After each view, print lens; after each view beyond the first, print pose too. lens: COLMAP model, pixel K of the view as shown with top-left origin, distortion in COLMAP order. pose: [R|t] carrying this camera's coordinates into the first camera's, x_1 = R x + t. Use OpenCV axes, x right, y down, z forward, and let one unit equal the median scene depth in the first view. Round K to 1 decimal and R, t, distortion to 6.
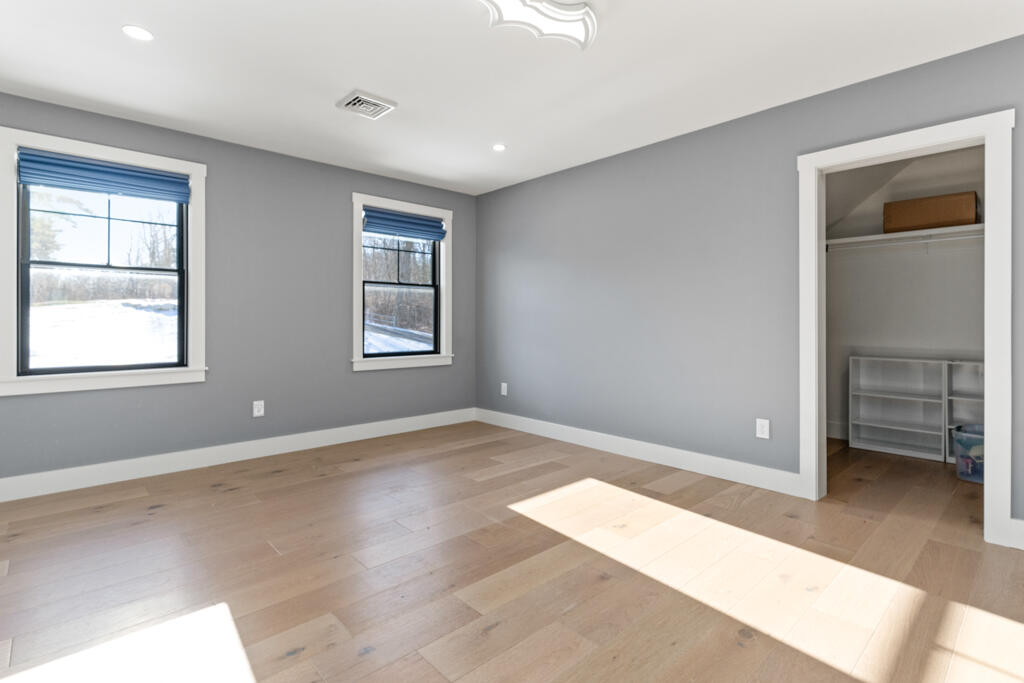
lens RADIAL K [[494.5, 0, 511.2], [0, 494.5, 317.8], [0, 0, 1]] dist [0.025592, -0.000288]
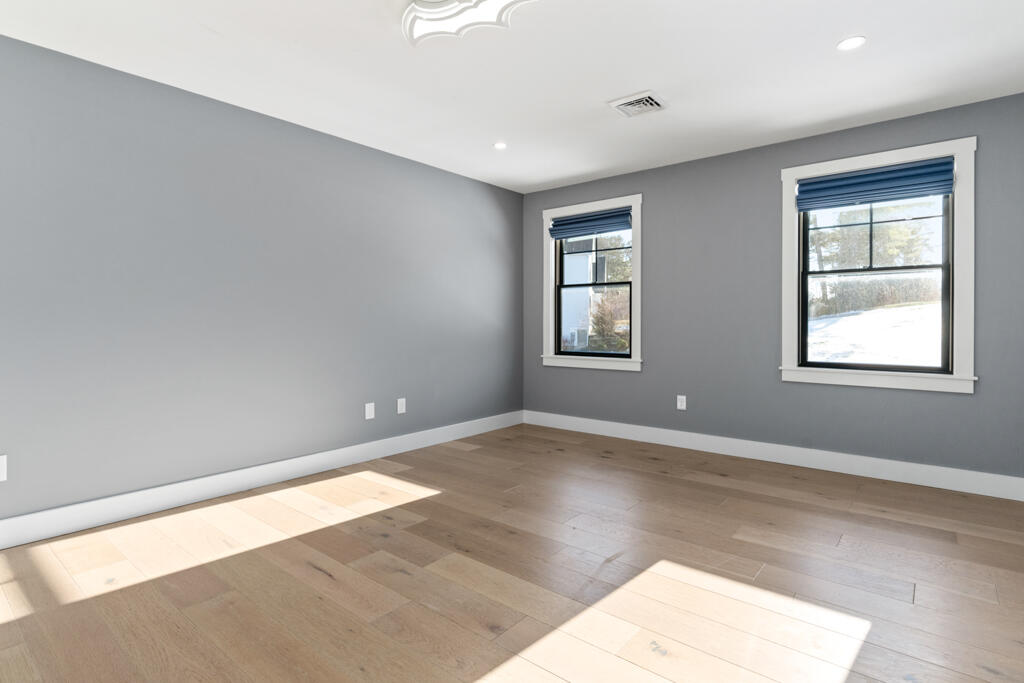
lens RADIAL K [[513.1, 0, 514.4], [0, 513.1, 324.7], [0, 0, 1]] dist [-0.016373, -0.000018]
pose [[0.146999, 0.004886, -0.989125, 0.430806], [0.006078, 0.999964, 0.005842, 0.003567], [0.989118, -0.006870, 0.146964, 0.380403]]
